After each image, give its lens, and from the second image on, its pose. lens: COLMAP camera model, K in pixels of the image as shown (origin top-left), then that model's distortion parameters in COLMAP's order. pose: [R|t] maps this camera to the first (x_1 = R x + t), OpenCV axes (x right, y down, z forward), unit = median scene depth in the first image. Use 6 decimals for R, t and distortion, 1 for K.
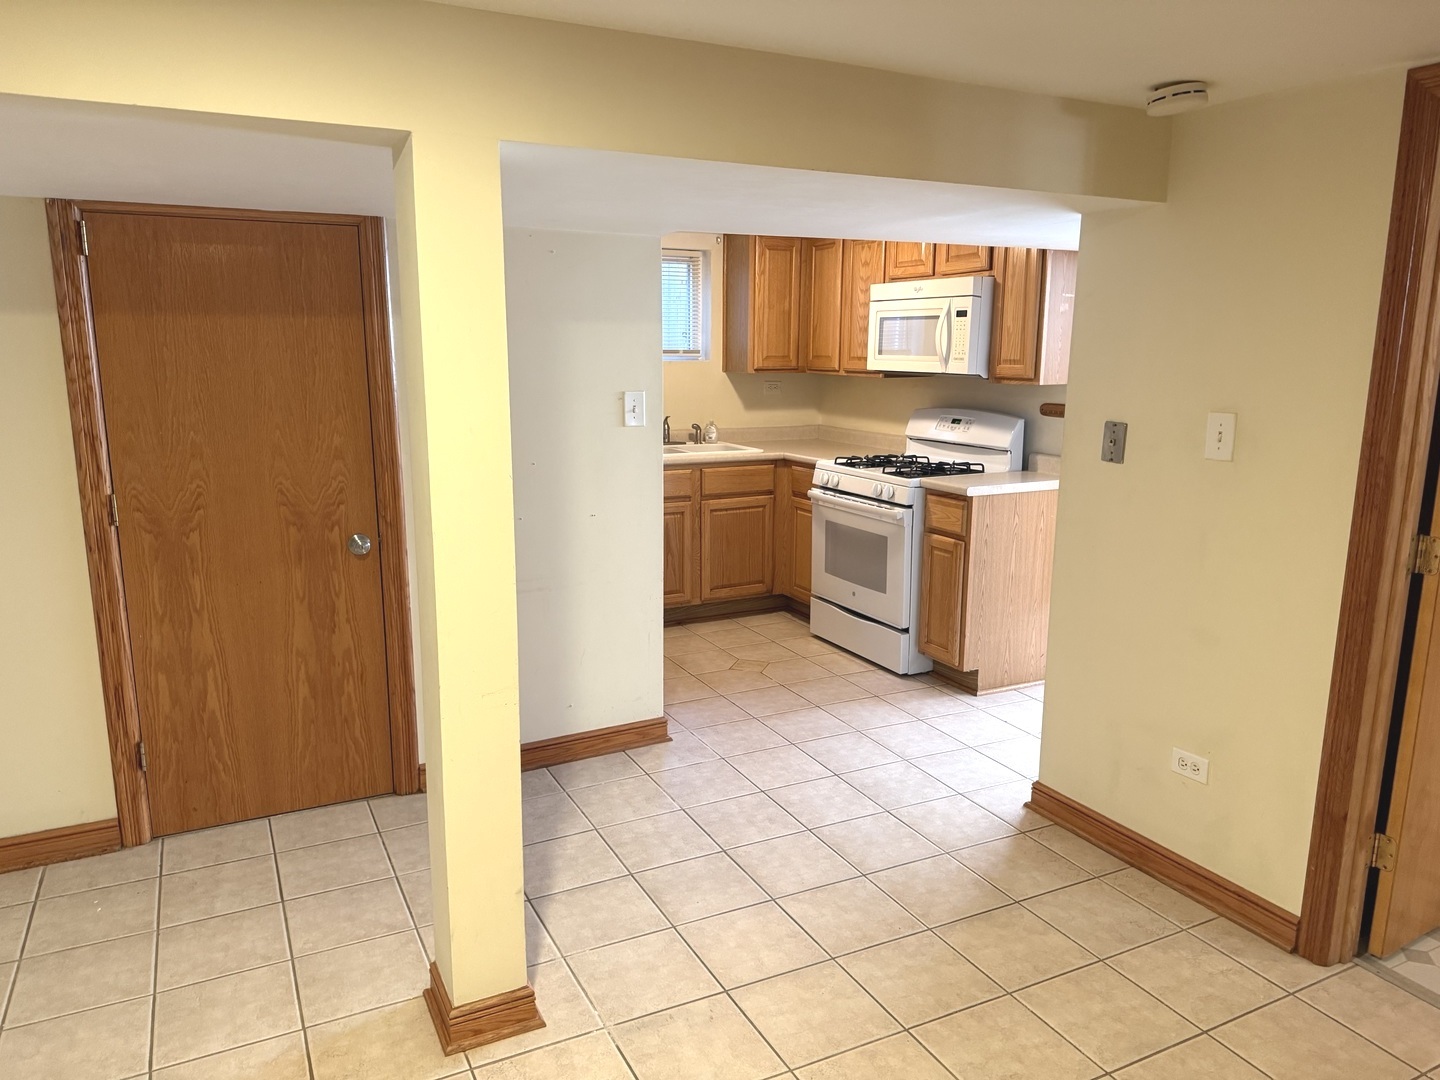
lens RADIAL K [[1014.1, 0, 726.9], [0, 1014.1, 545.7], [0, 0, 1]] dist [0.070661, -0.095810]
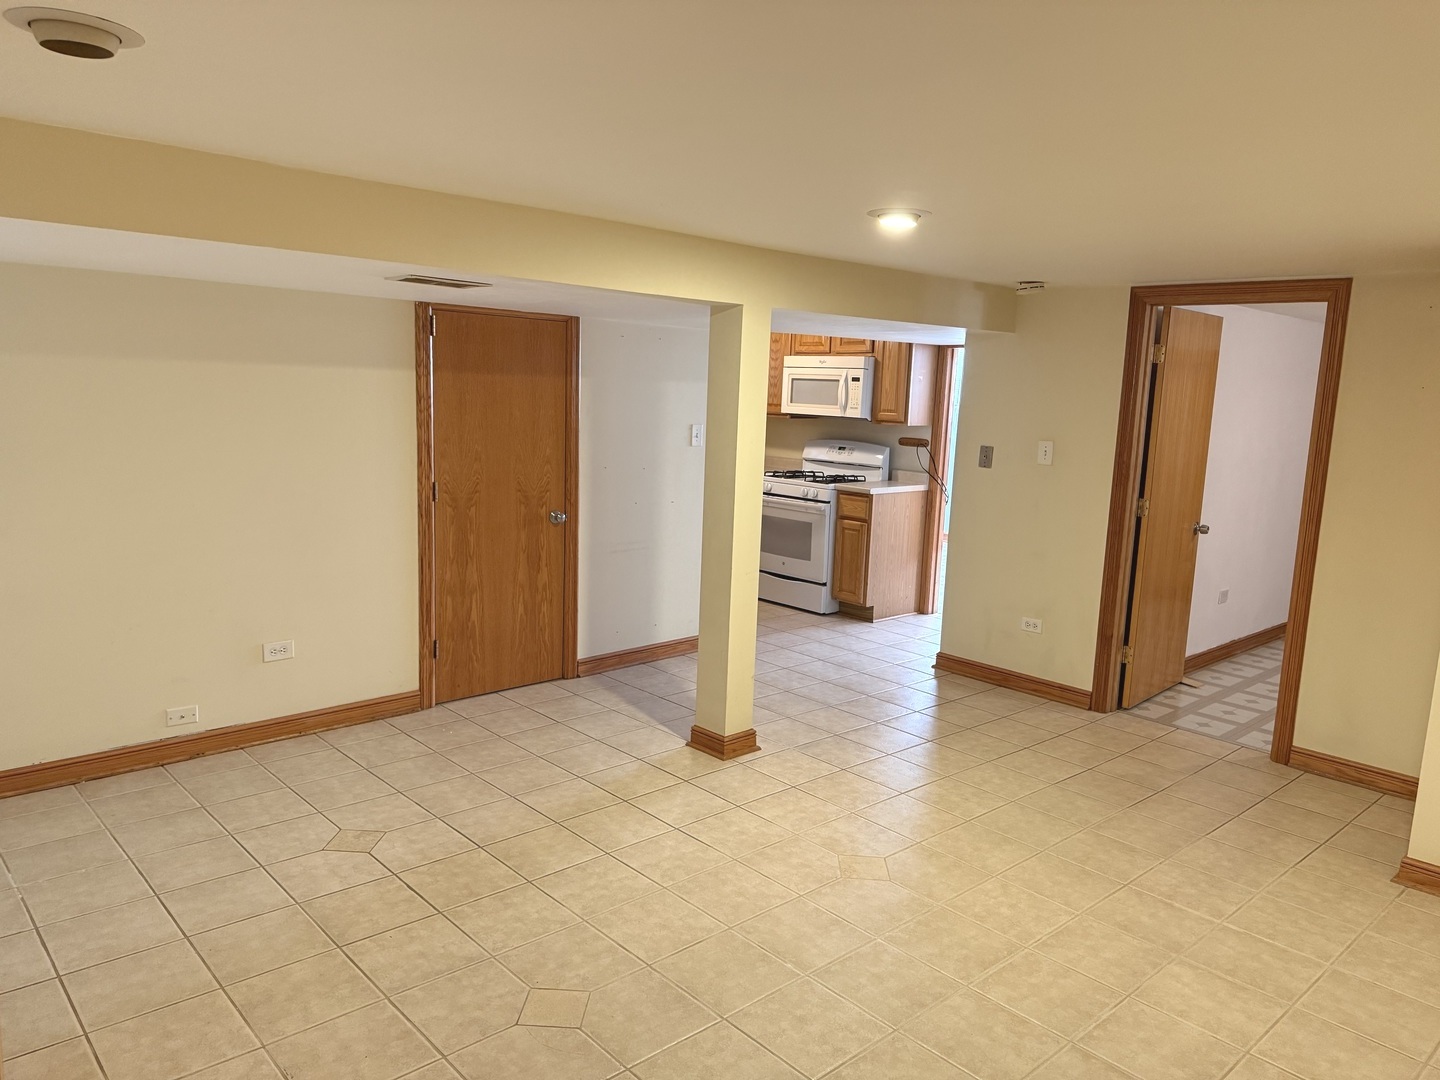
lens RADIAL K [[1014.1, 0, 711.7], [0, 1014.1, 544.6], [0, 0, 1]] dist [0.070661, -0.095810]
pose [[0.964215, -0.011180, 0.264885, -0.393327], [0.020864, 0.999212, -0.033772, 0.072782], [-0.264299, 0.038090, 0.963688, -0.428061]]
